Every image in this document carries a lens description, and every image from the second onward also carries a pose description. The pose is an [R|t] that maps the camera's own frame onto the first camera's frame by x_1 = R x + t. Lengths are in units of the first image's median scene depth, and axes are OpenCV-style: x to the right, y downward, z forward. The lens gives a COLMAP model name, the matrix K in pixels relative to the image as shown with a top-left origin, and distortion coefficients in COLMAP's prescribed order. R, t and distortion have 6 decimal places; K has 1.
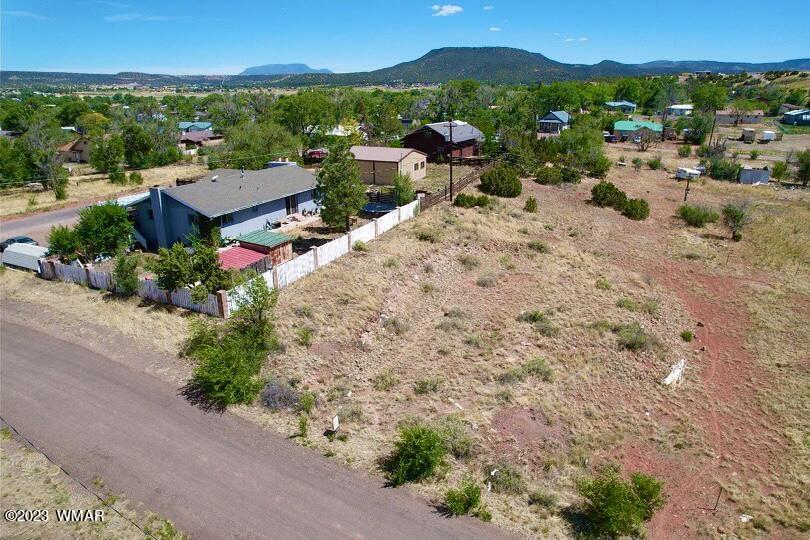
lens RADIAL K [[516.4, 0, 408.0], [0, 516.4, 269.0], [0, 0, 1]] dist [-0.076952, 0.065316]
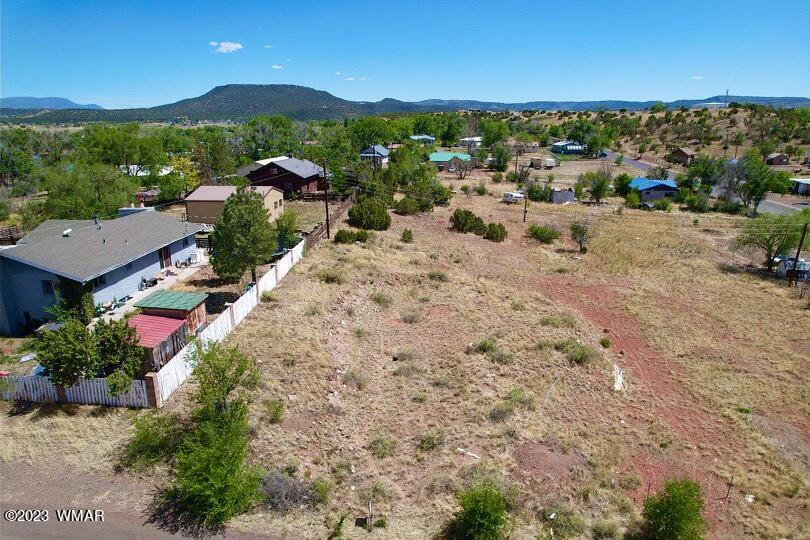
lens RADIAL K [[516.4, 0, 406.7], [0, 516.4, 268.9], [0, 0, 1]] dist [-0.076952, 0.065316]
pose [[0.927620, -0.096327, 0.360892, -0.169620], [0.119655, 0.991892, -0.042807, -0.022712], [-0.353842, 0.082892, 0.931625, 0.081206]]
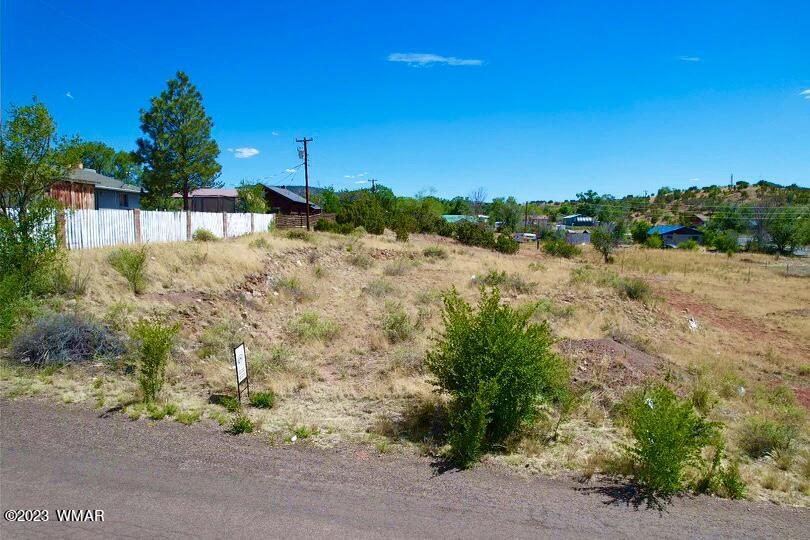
lens RADIAL K [[516.4, 0, 408.2], [0, 516.4, 271.9], [0, 0, 1]] dist [-0.076952, 0.065316]
pose [[0.933892, -0.025718, 0.356630, -0.076987], [0.111294, 0.968771, -0.221578, 0.161149], [-0.339794, 0.246620, 0.907589, 0.291567]]
